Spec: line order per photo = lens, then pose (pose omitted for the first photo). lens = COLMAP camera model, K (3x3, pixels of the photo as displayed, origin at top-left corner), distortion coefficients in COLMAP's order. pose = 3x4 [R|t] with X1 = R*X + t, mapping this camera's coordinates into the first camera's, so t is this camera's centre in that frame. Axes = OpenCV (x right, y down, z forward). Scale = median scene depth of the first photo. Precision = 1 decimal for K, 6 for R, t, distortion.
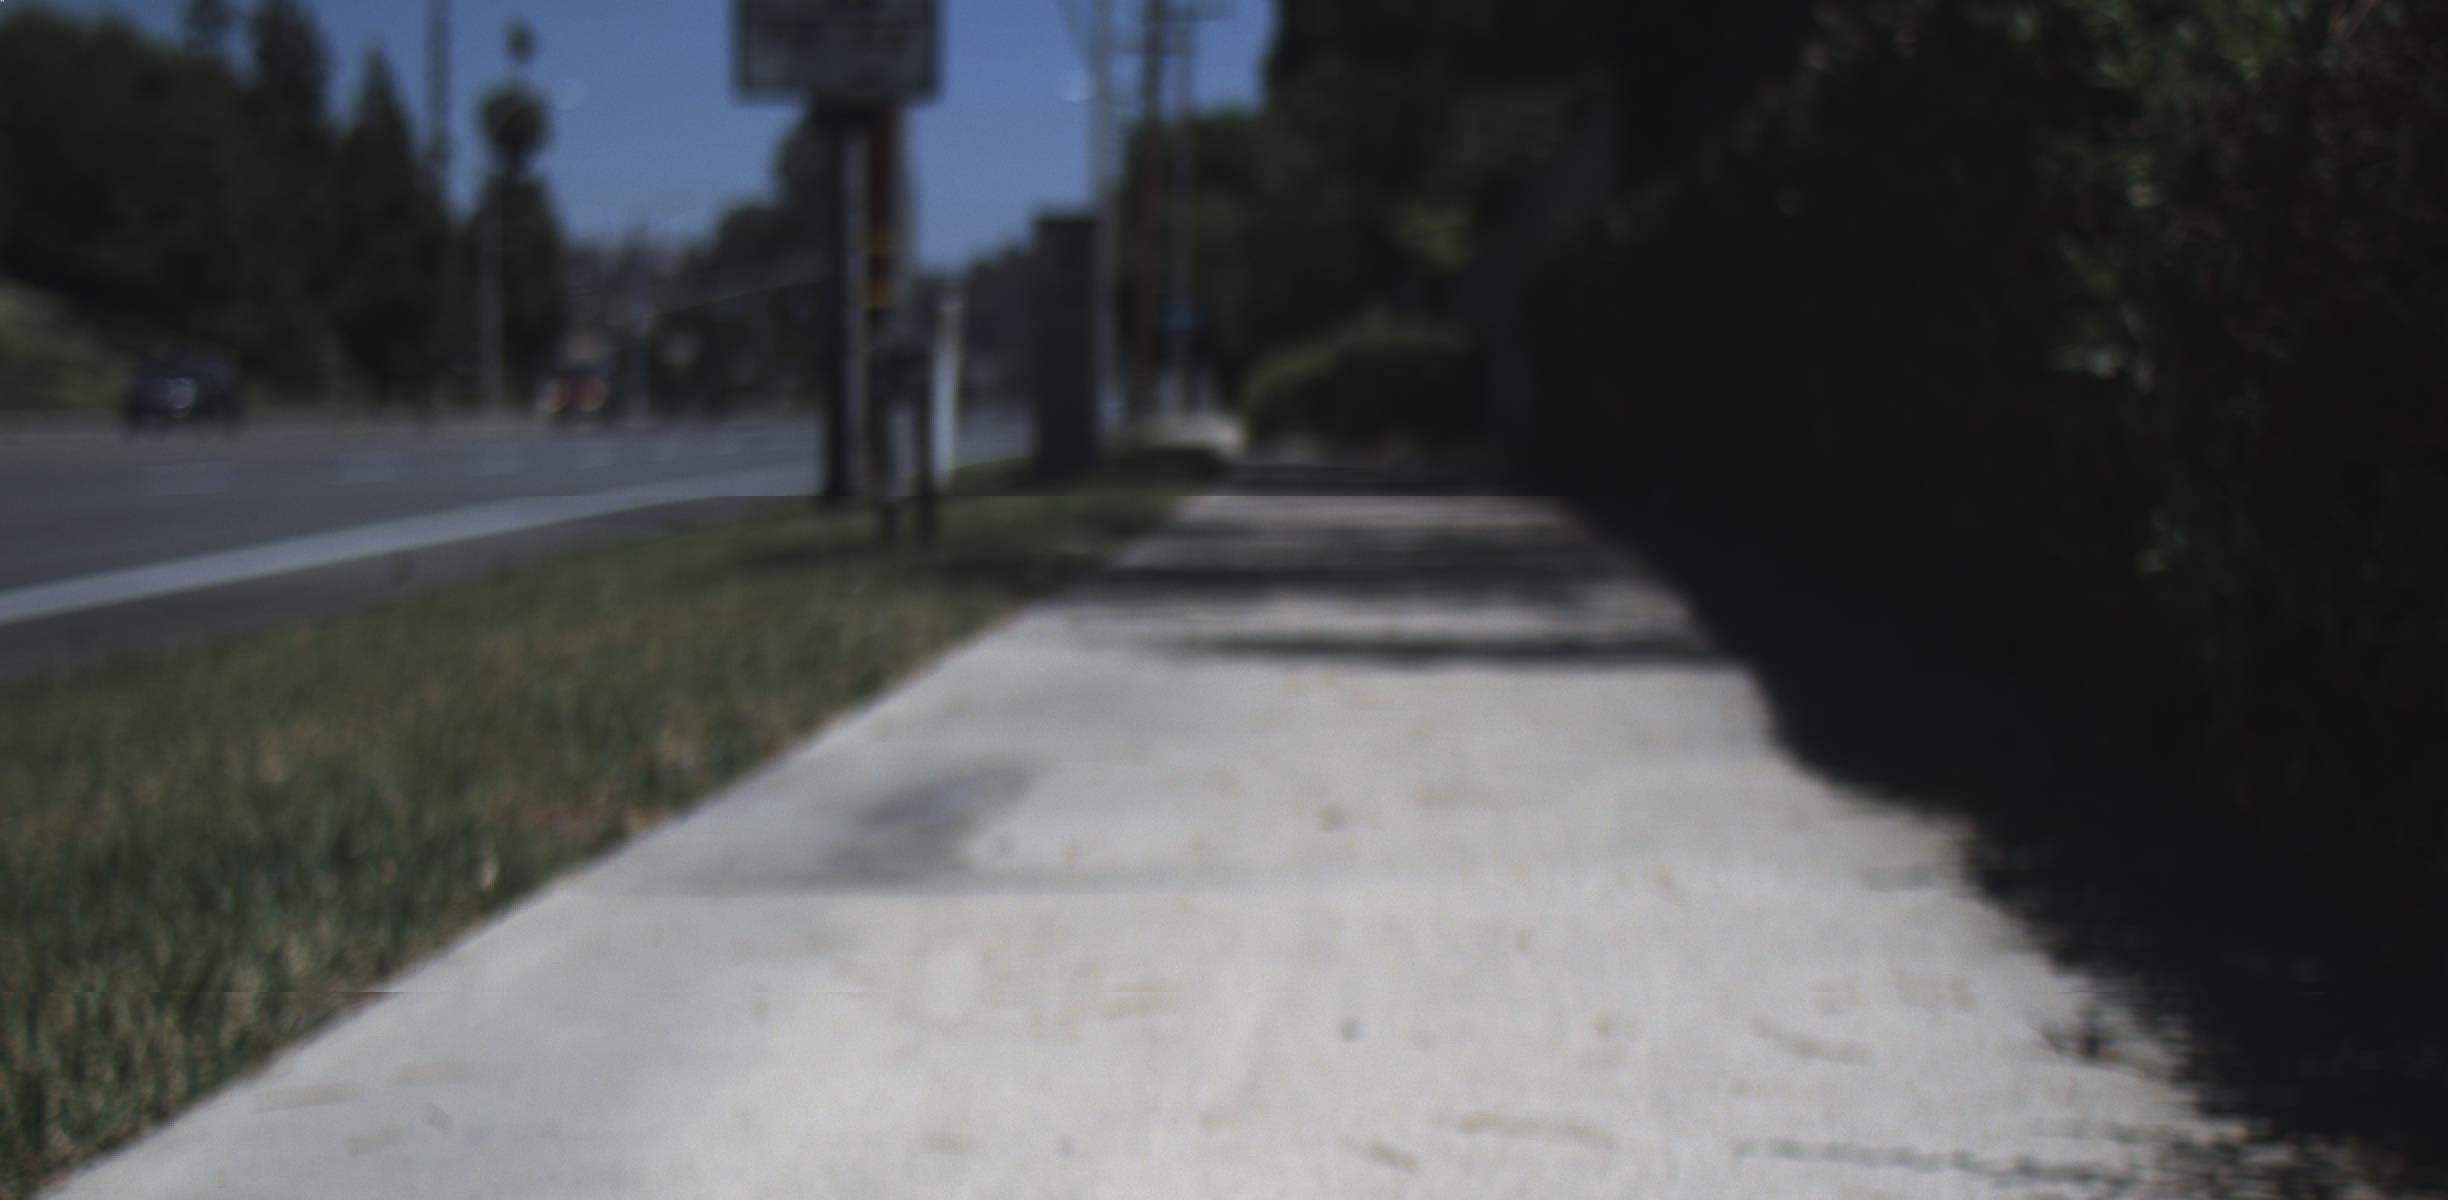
lens RADIAL K [[4571.6, 0, 1224.0], [0, 4571.6, 600.0], [0, 0, 1]] dist [-0.003571, 0.392736]
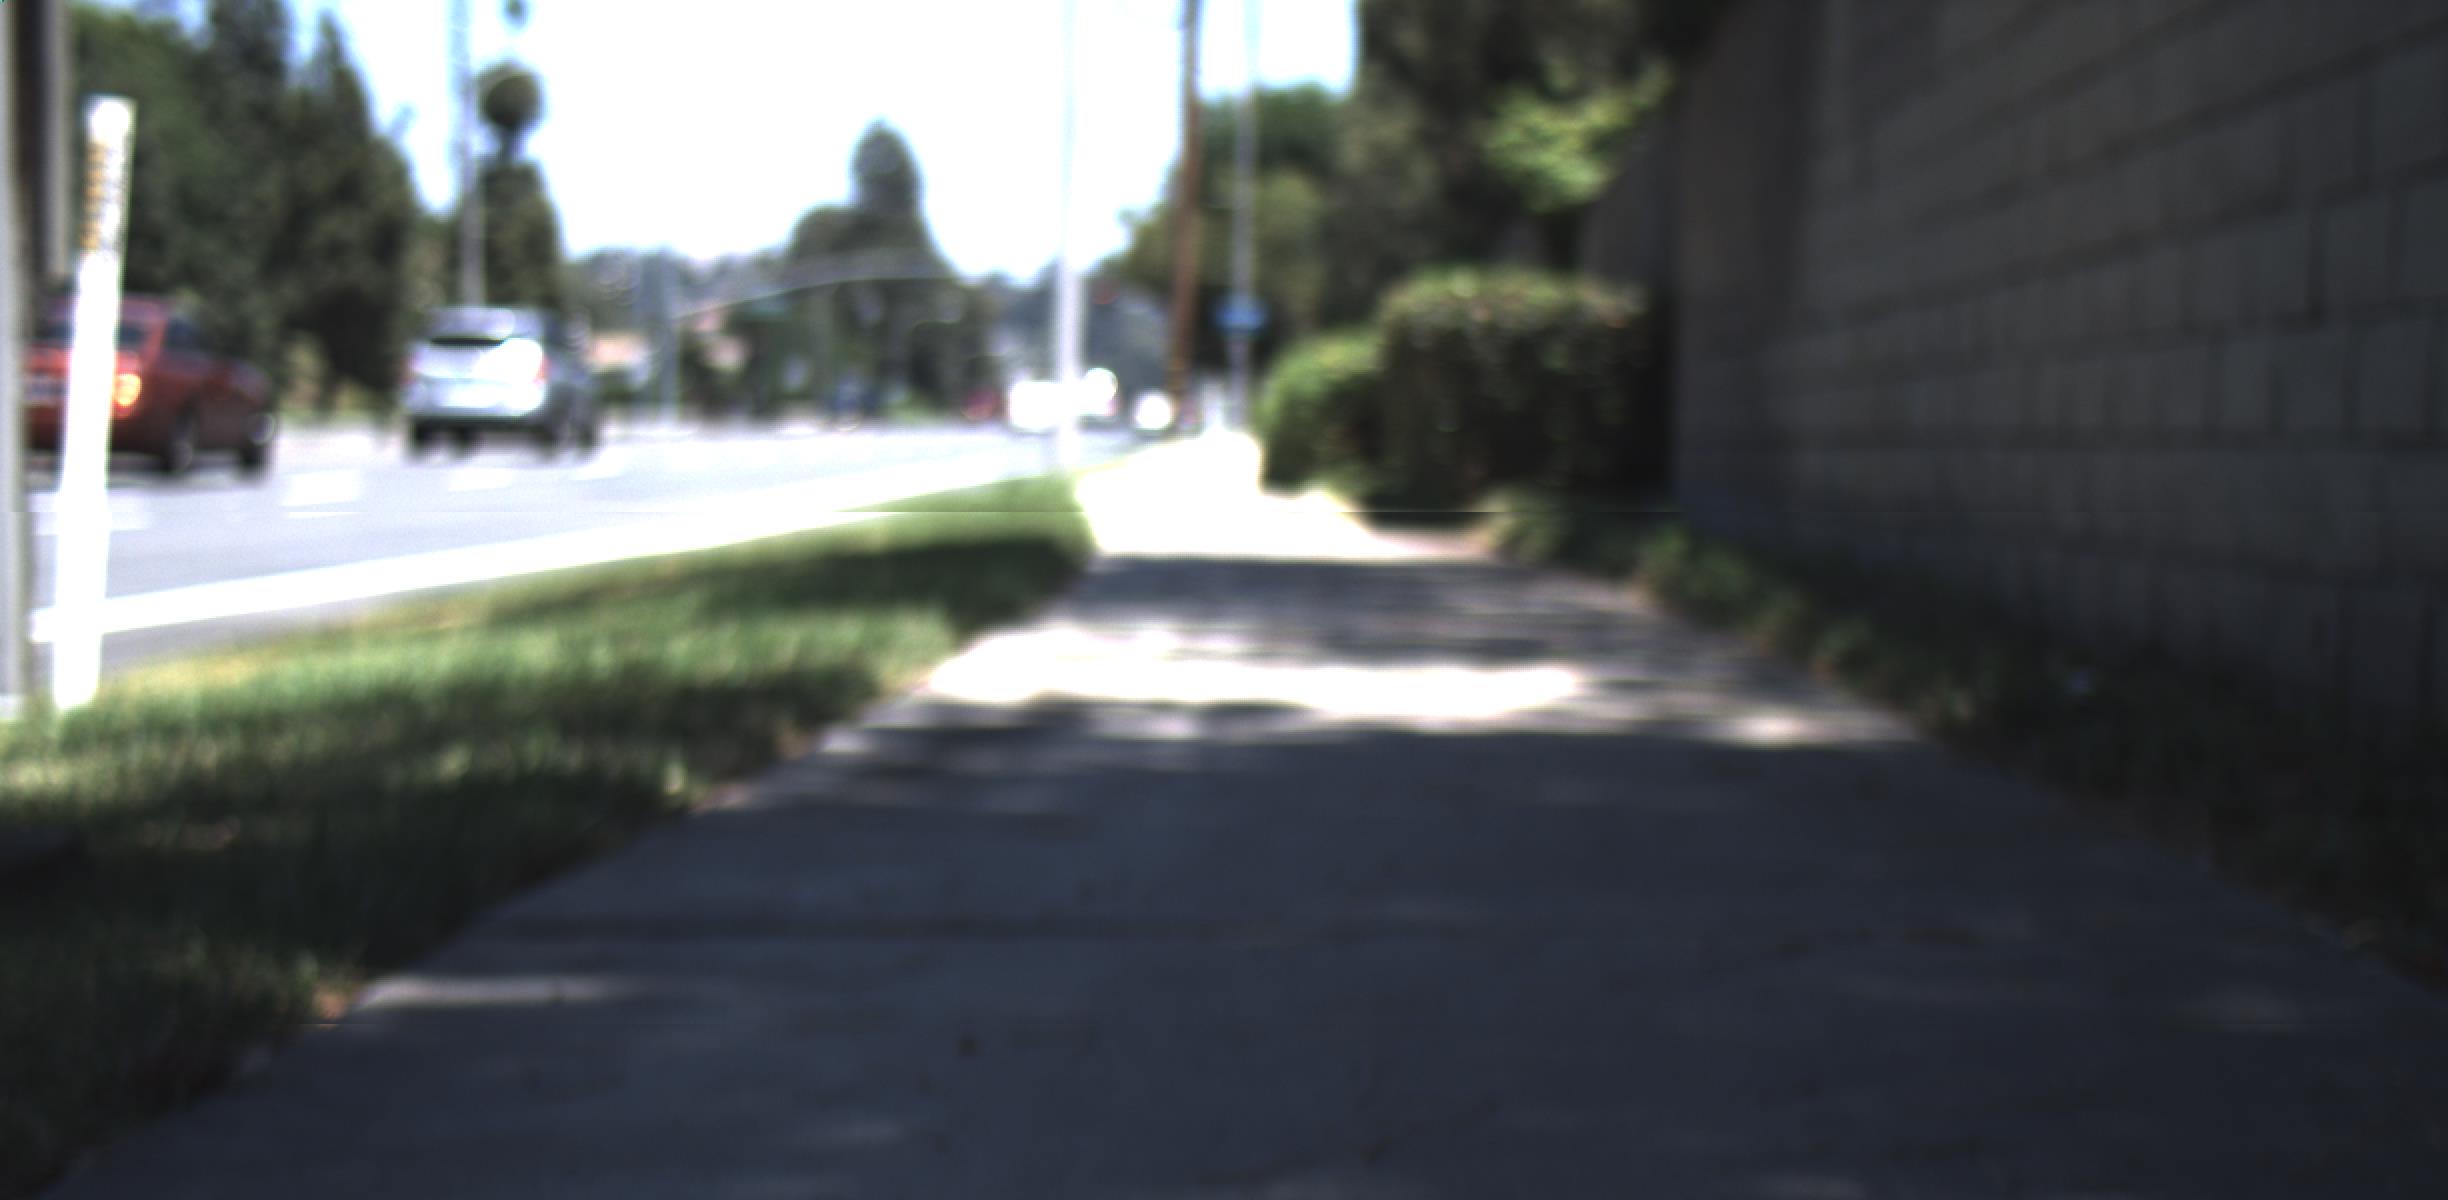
lens RADIAL K [[4571.6, 0, 1224.0], [0, 4571.6, 600.0], [0, 0, 1]] dist [-0.003571, 0.392736]
pose [[0.999761, 0.005771, -0.021091, 0.005177], [-0.005813, 0.999981, -0.001908, -0.006232], [0.021079, 0.002031, 0.999776, 0.133650]]
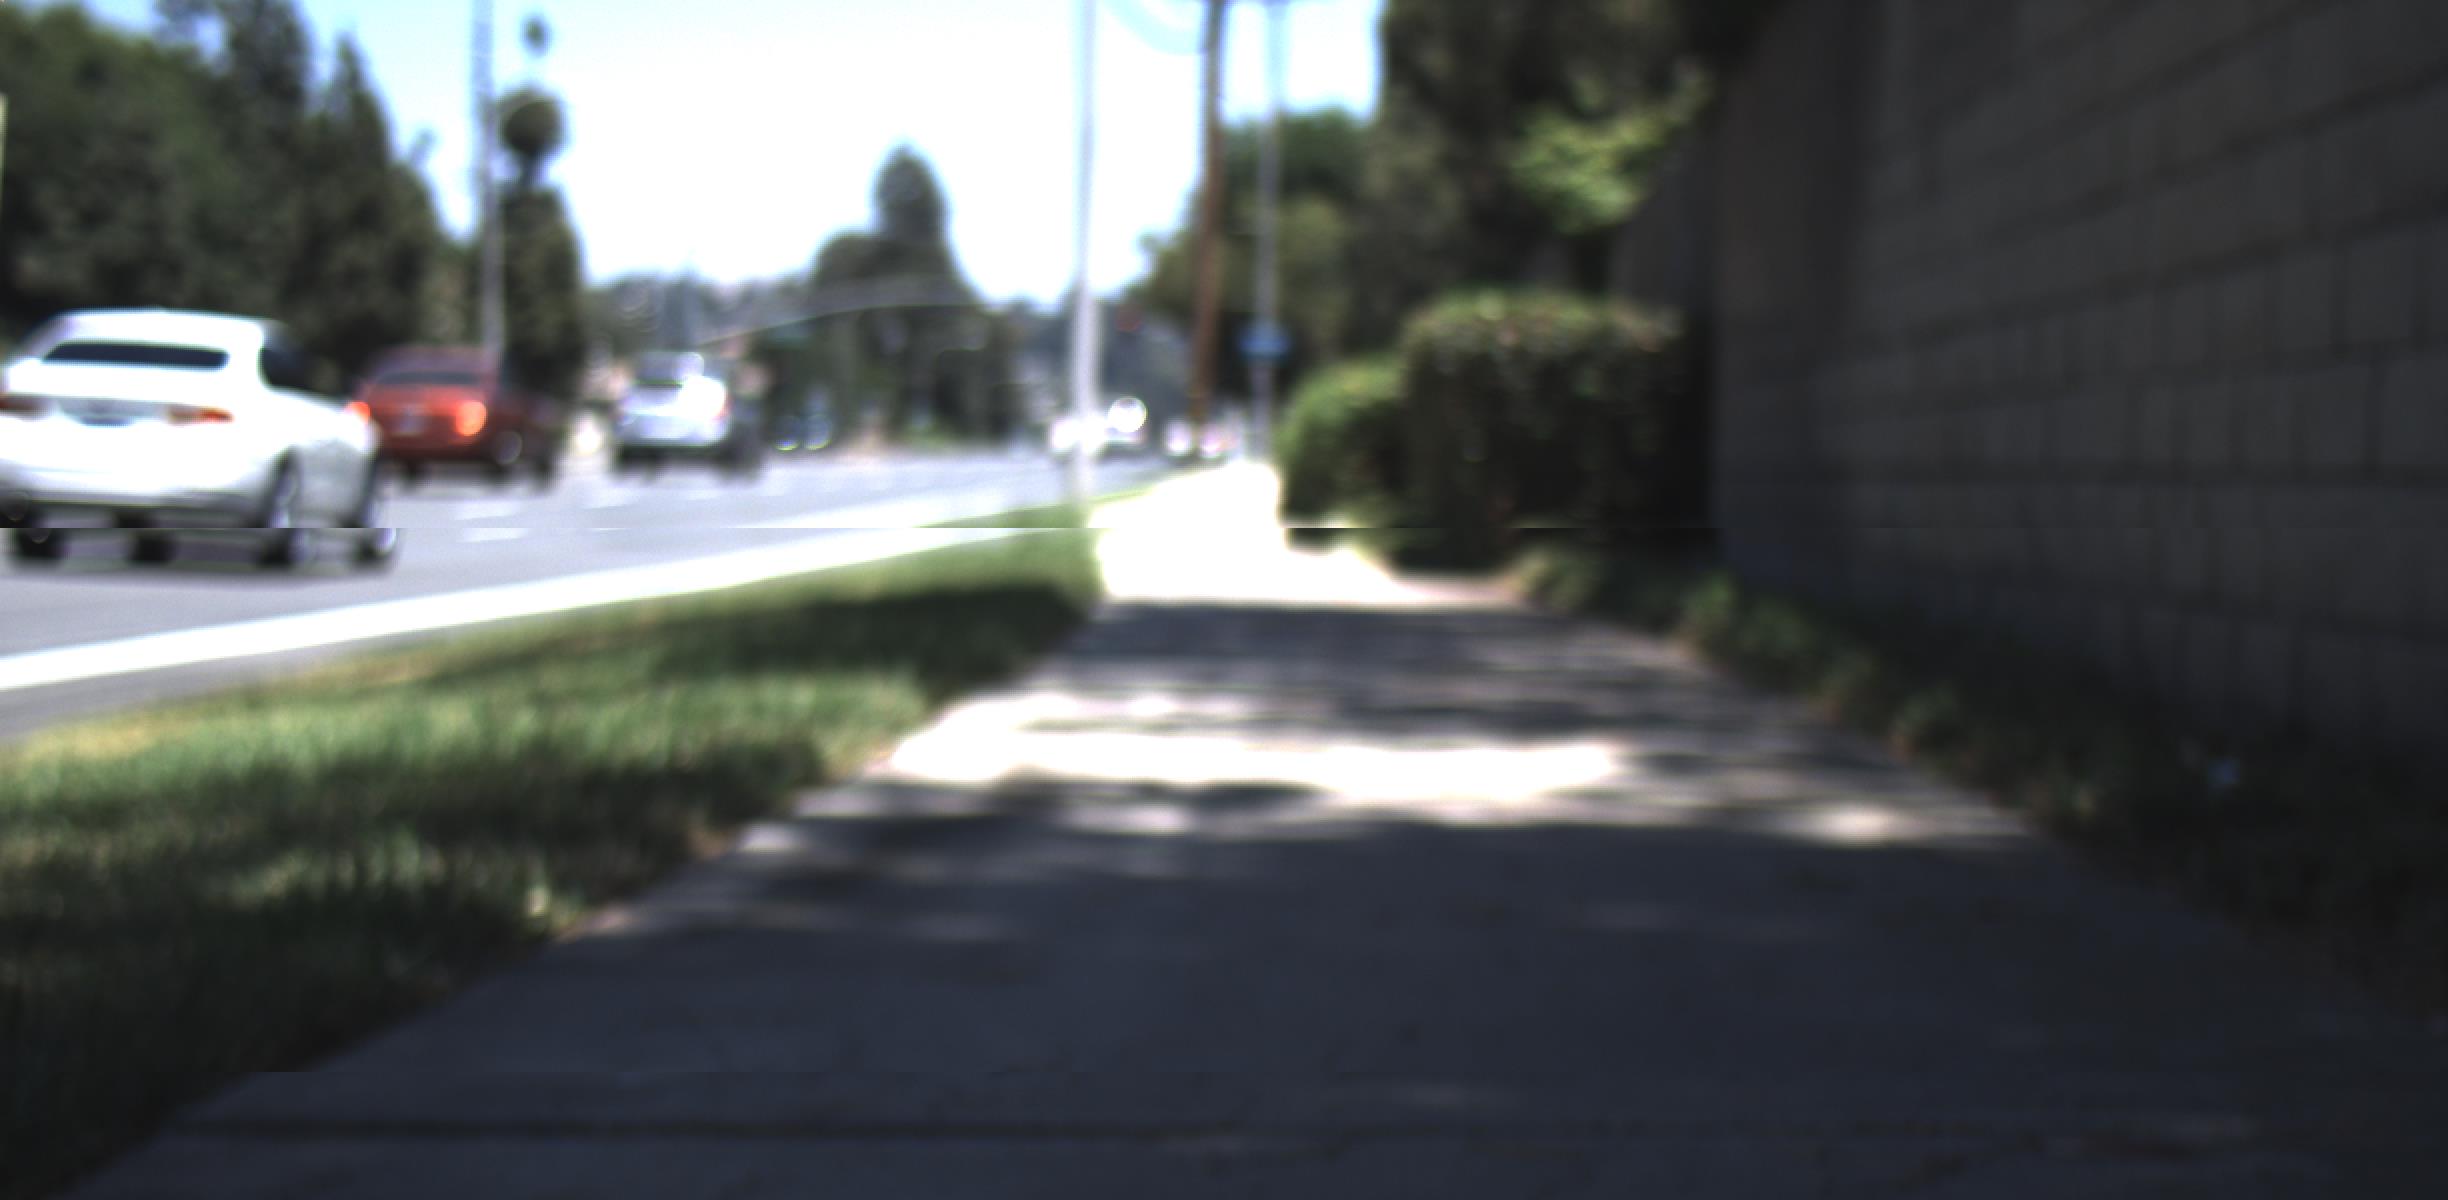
lens RADIAL K [[4571.6, 0, 1224.0], [0, 4571.6, 600.0], [0, 0, 1]] dist [-0.003571, 0.392736]
pose [[0.999635, 0.005075, -0.026548, 0.005300], [-0.005279, 0.999957, -0.007637, -0.006590], [0.026508, 0.007775, 0.999618, 0.140100]]
